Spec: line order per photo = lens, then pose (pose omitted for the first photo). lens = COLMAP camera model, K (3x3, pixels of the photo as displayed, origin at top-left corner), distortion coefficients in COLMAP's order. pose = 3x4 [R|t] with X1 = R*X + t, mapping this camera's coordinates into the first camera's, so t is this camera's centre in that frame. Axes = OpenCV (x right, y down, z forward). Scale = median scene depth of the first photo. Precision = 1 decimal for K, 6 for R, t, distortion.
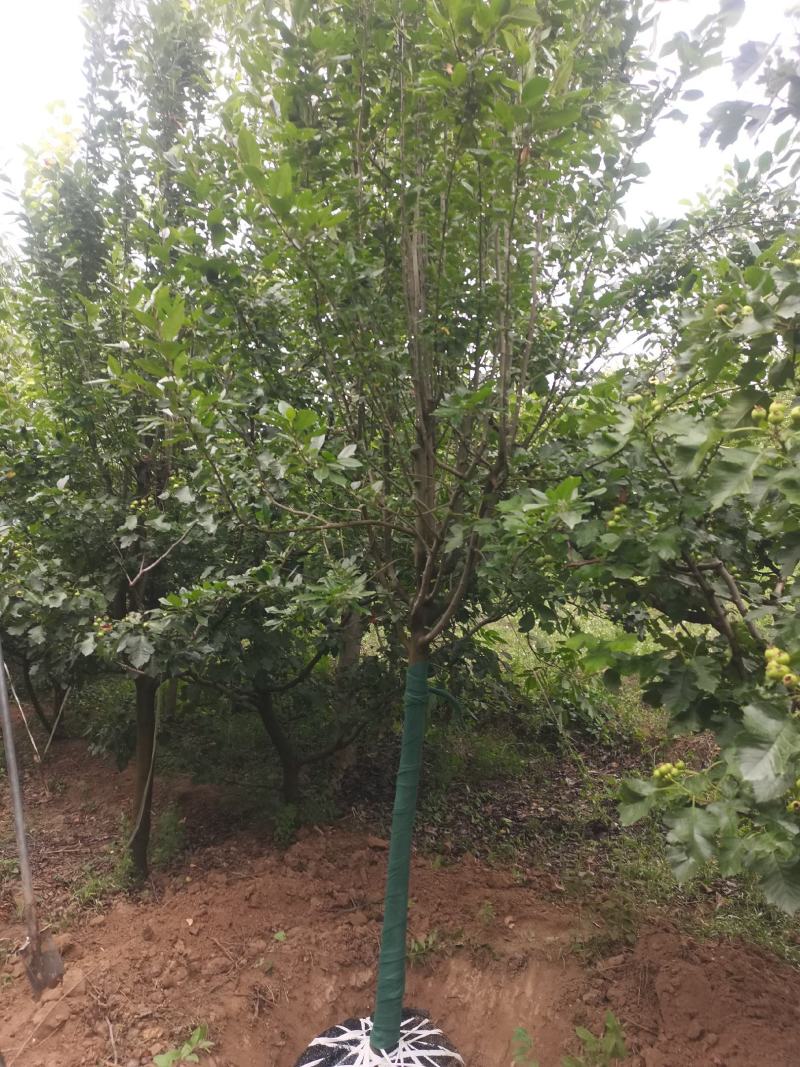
lens RADIAL K [[801.7, 0, 401.6], [0, 801.7, 529.8], [0, 0, 1]] dist [0.065486, -0.048251]
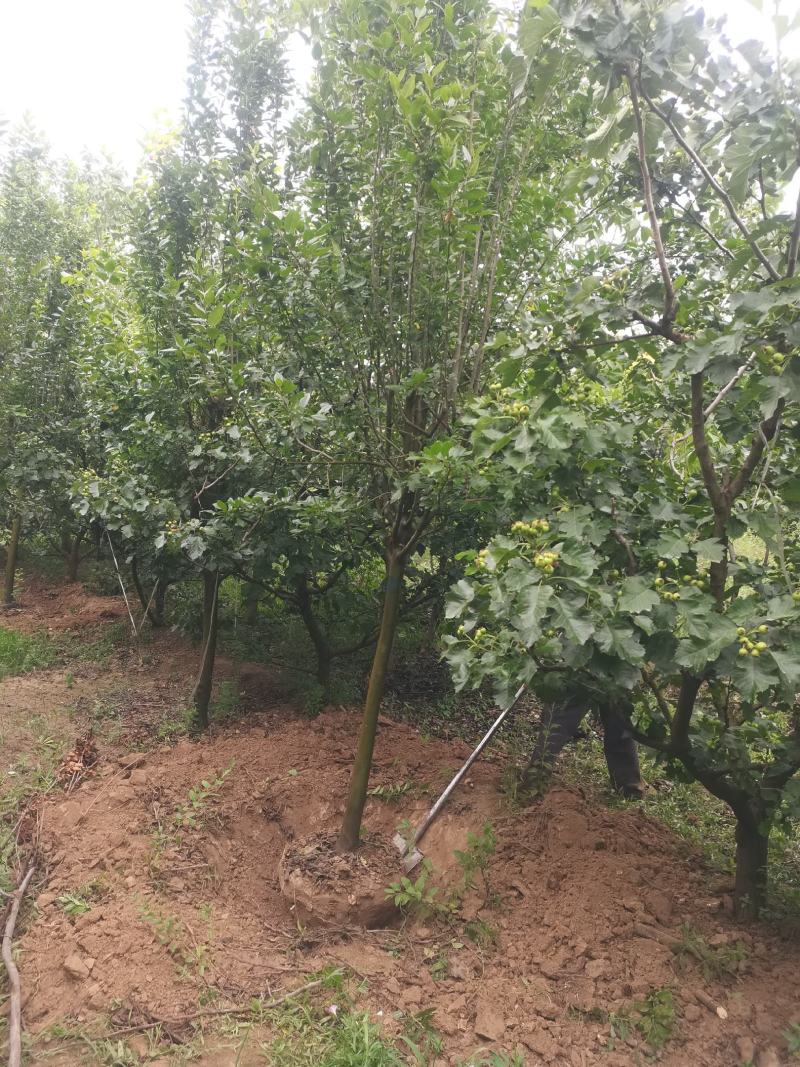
lens RADIAL K [[816.6, 0, 400.4], [0, 816.6, 528.5], [0, 0, 1]] dist [0.075129, -0.092702]
pose [[0.986471, 0.072661, -0.146956, 0.182814], [-0.061765, 0.995085, 0.077401, -0.006337], [0.151858, -0.067277, 0.986110, -0.251061]]
